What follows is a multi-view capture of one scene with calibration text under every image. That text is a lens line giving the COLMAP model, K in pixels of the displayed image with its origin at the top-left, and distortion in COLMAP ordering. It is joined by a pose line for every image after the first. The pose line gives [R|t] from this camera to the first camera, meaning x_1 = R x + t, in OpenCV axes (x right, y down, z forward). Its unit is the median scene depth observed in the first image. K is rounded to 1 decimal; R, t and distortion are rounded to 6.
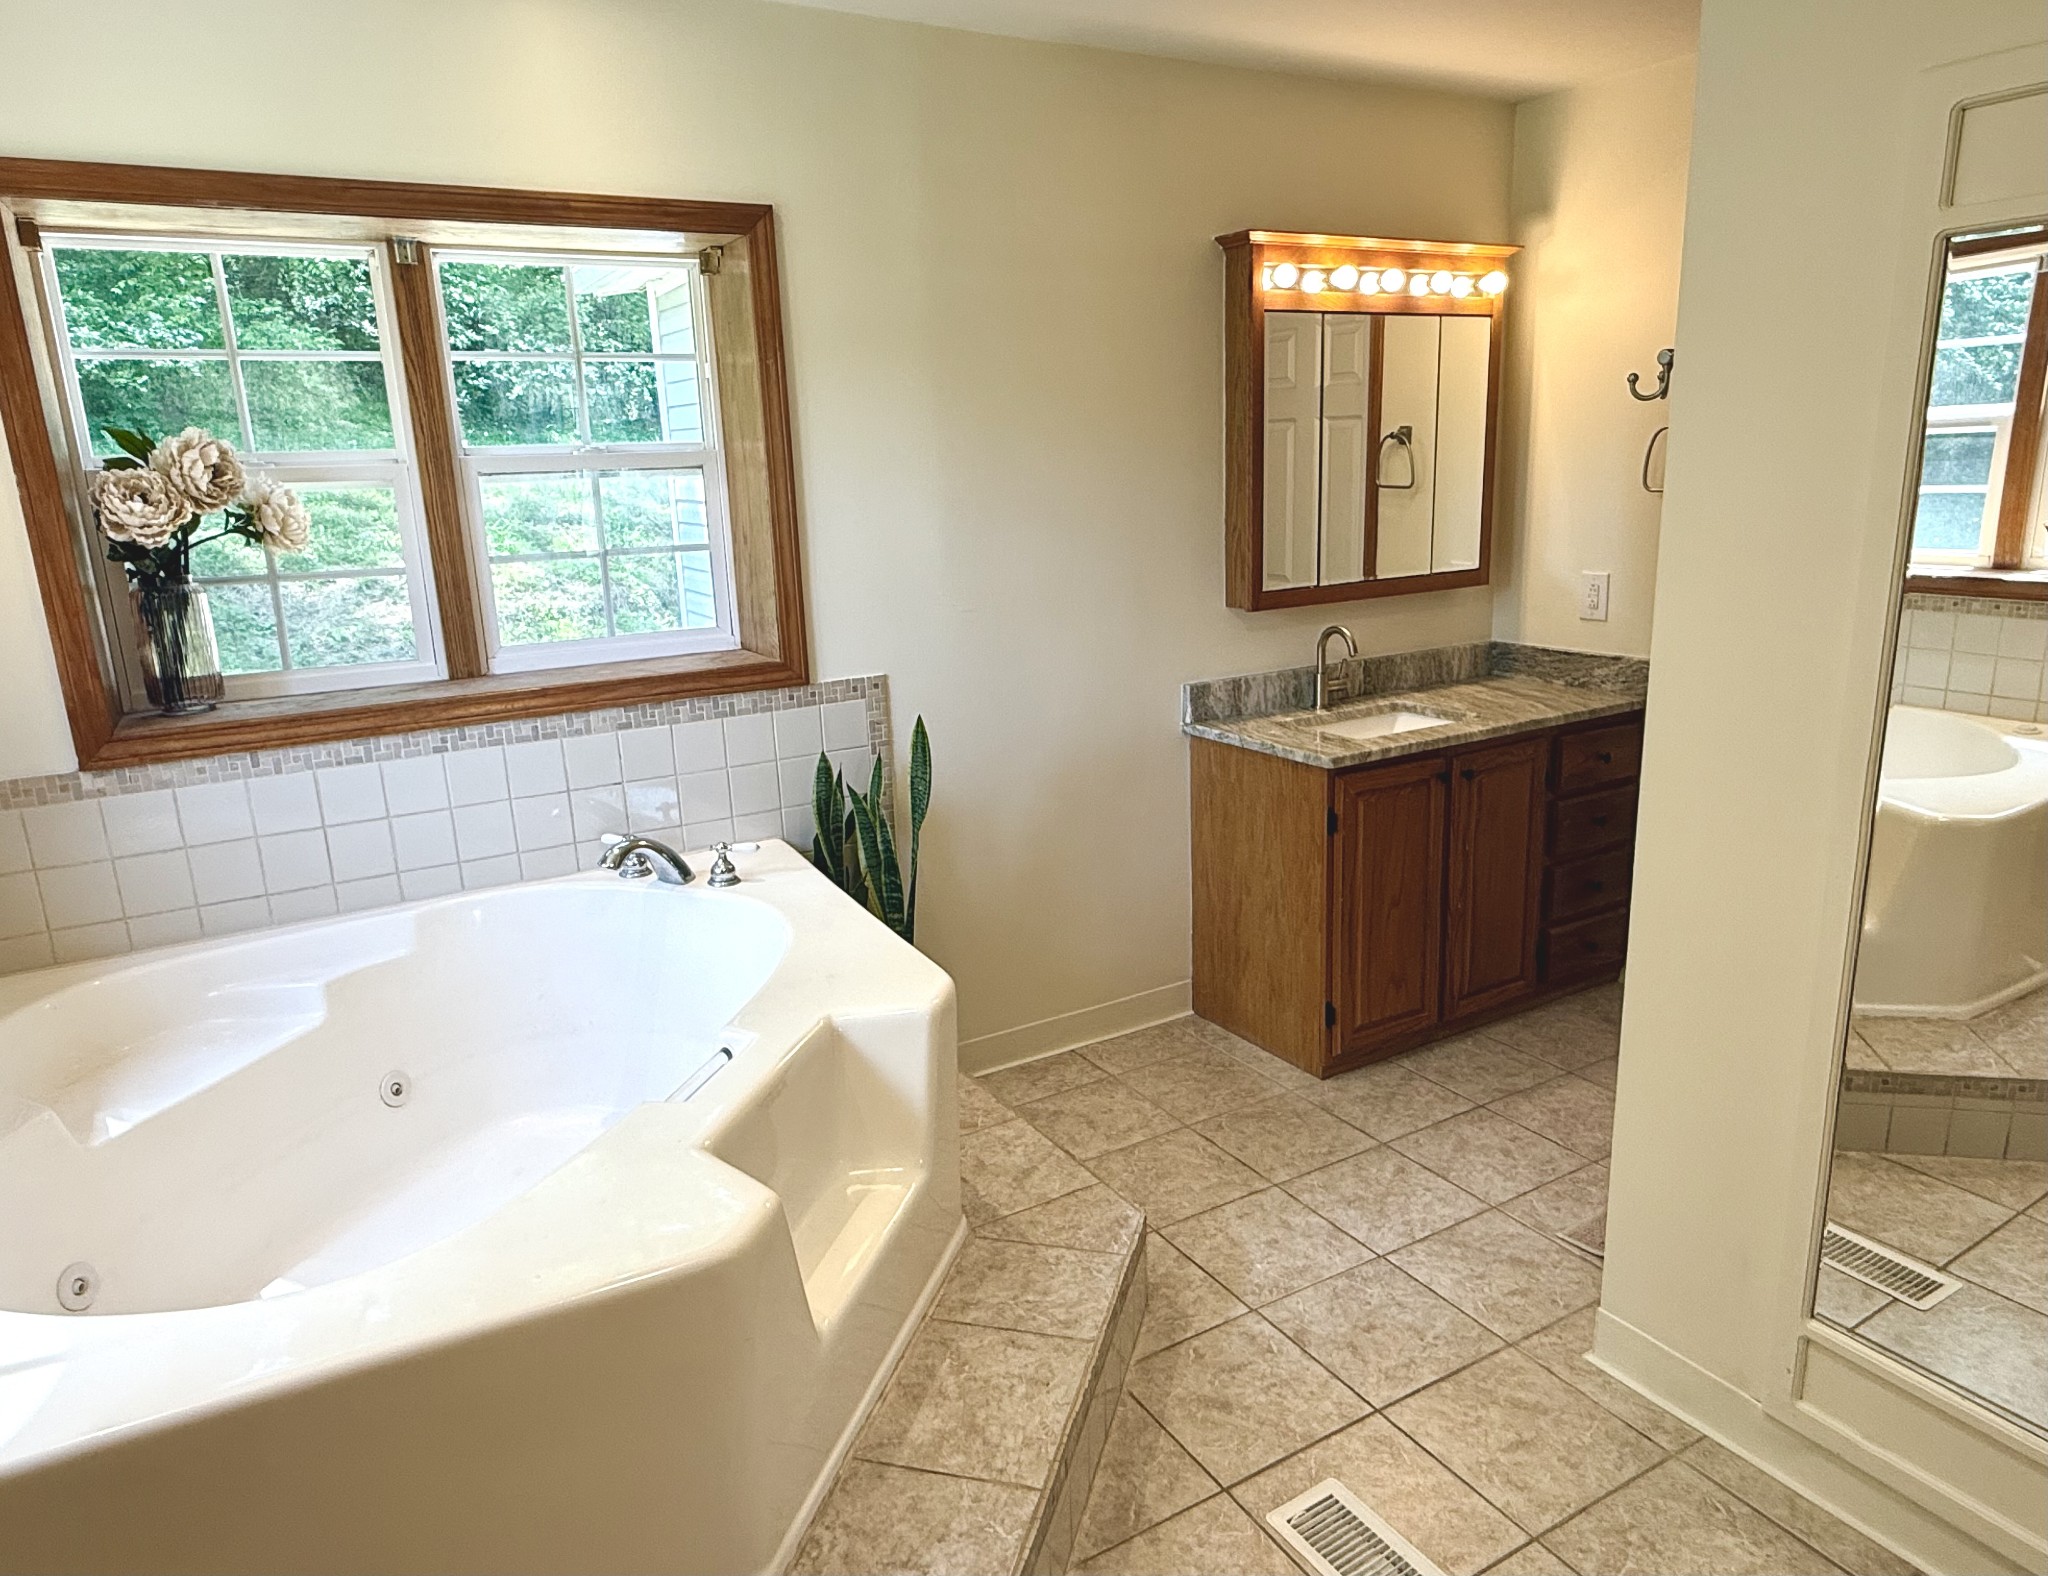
lens RADIAL K [[1307.9, 0, 1034.9], [0, 1307.9, 807.3], [0, 0, 1]] dist [-0.000569, -0.000093]
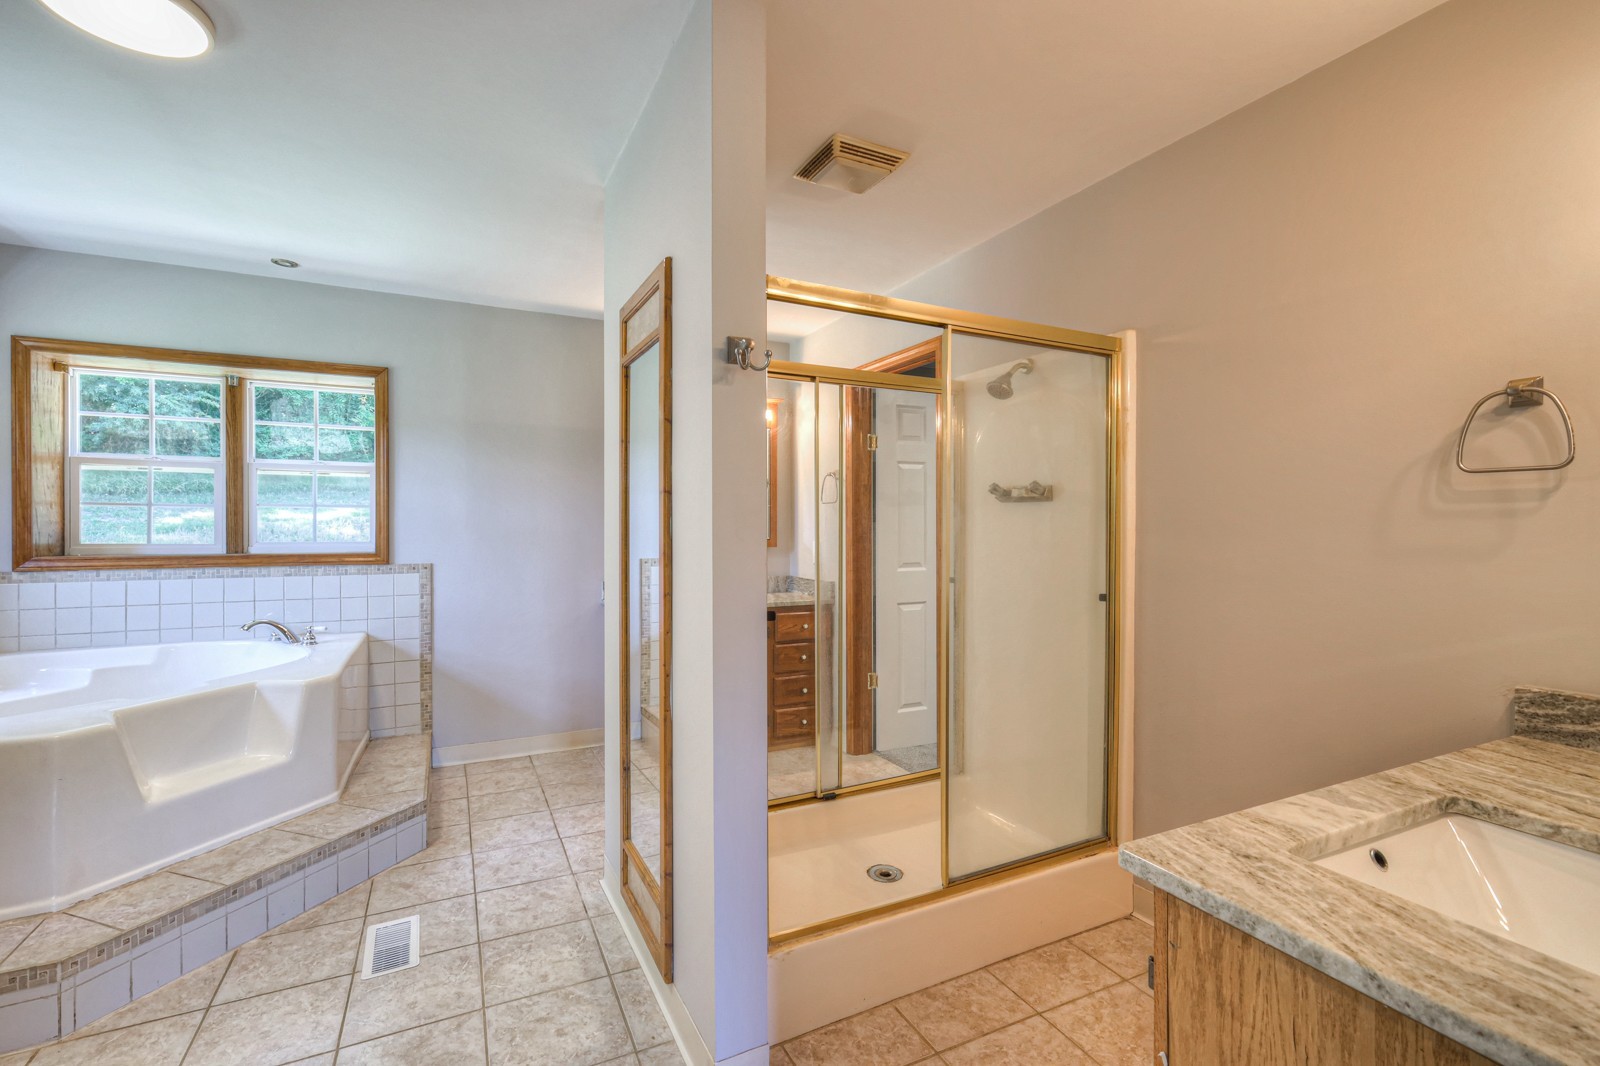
lens RADIAL K [[693.1, 0, 794.4], [0, 693.1, 535.1], [0, 0, 1]] dist [0.001439, -0.000237]
pose [[0.997220, 0.037450, -0.064420, 0.686293], [-0.051654, 0.970526, -0.235395, 0.117415], [0.053705, 0.238068, 0.969762, -0.154907]]
